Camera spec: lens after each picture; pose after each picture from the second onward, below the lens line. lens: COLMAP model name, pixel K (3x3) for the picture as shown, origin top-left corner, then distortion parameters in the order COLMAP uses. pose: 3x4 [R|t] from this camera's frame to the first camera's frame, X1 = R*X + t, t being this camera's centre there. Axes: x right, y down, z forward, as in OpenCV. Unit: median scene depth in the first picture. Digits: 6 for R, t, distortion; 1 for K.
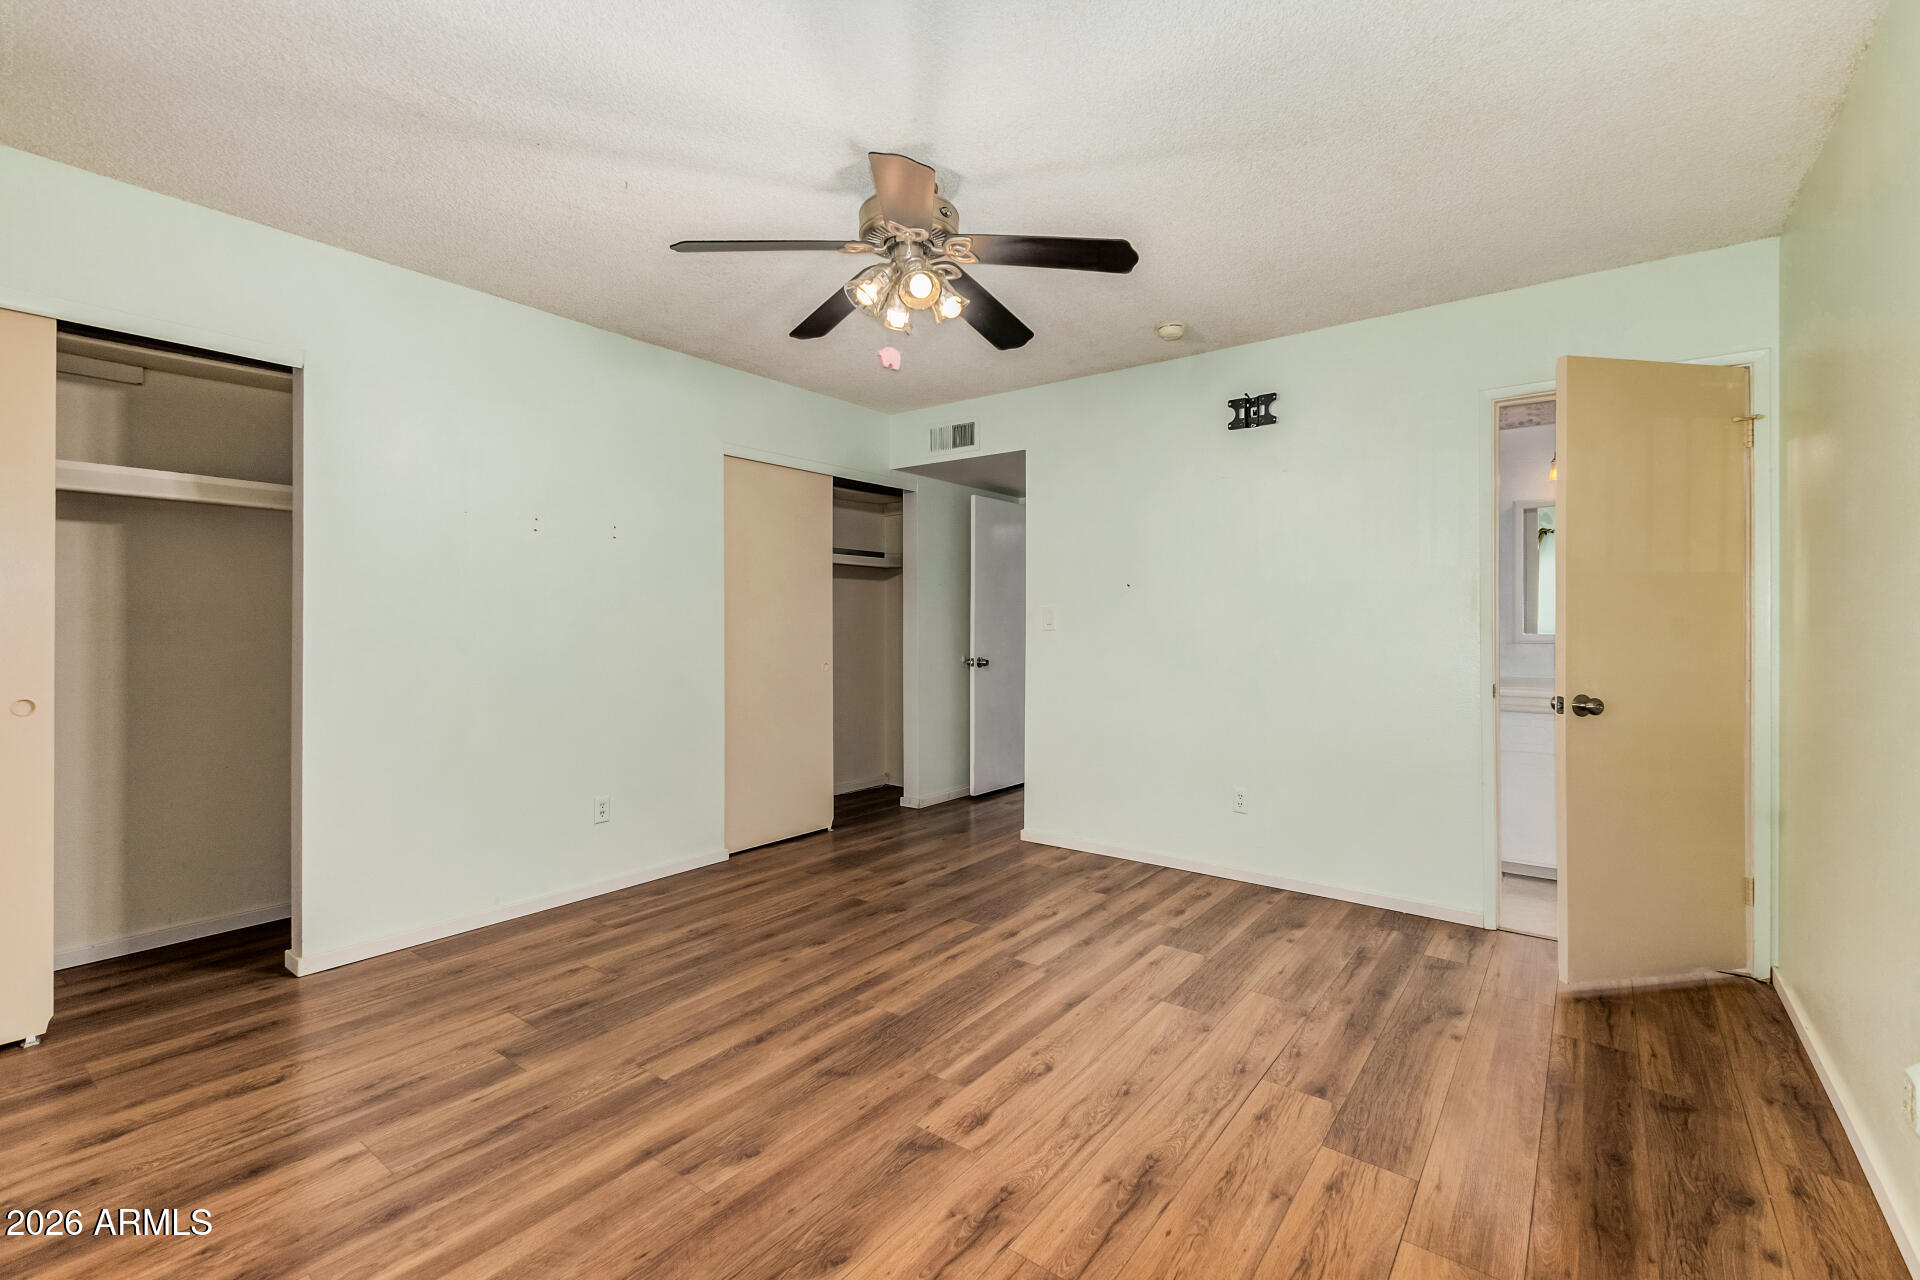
lens RADIAL K [[835.1, 0, 962.7], [0, 835.1, 627.2], [0, 0, 1]] dist [0.012593, -0.002476]
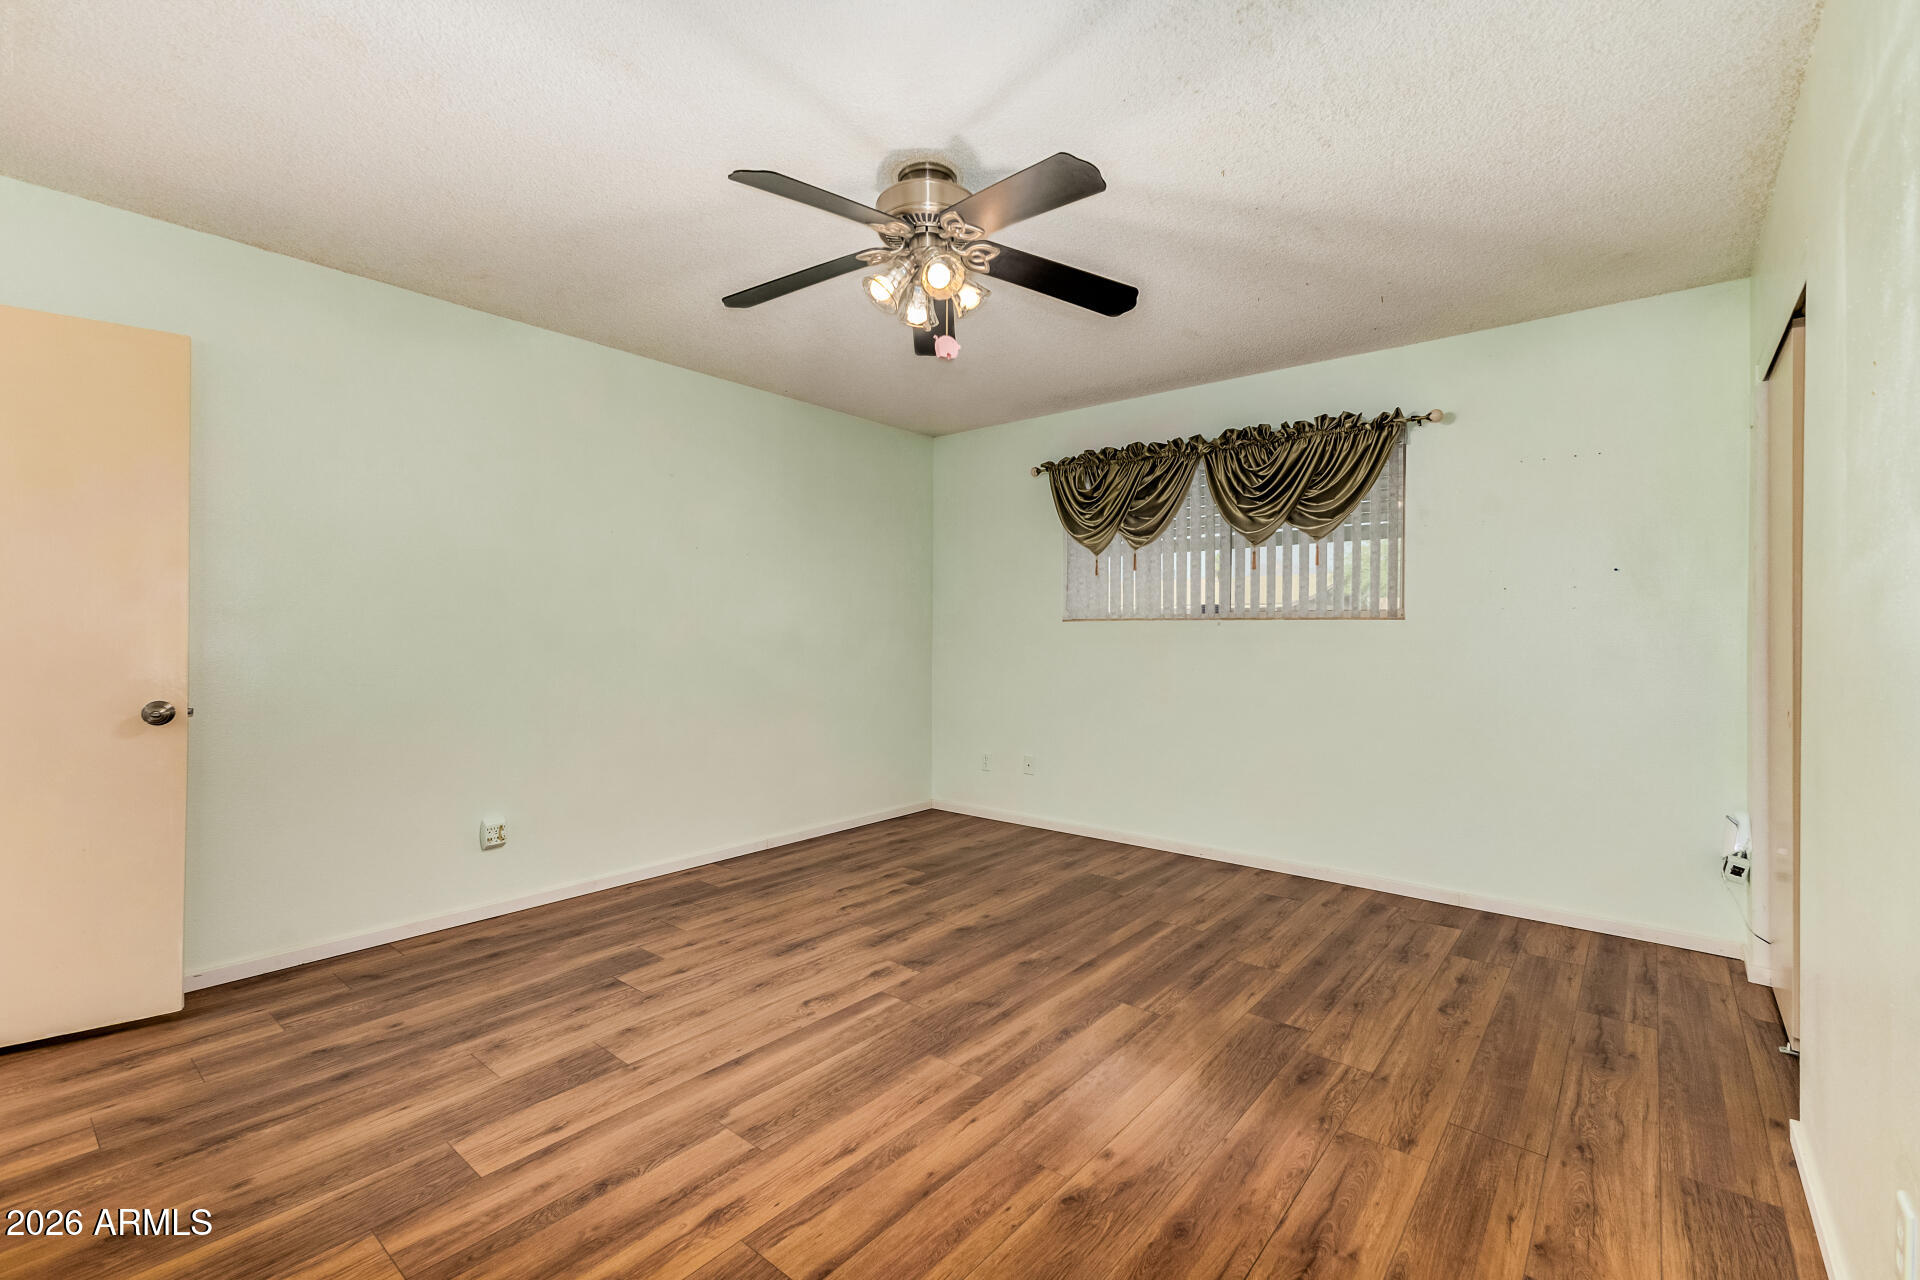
lens RADIAL K [[835.1, 0, 949.0], [0, 835.1, 630.5], [0, 0, 1]] dist [0.012593, -0.002476]
pose [[-0.998193, -0.006779, 0.059702, -0.149488], [-0.006664, 0.999976, 0.002124, -0.005299], [-0.059715, 0.001723, -0.998214, 1.947276]]
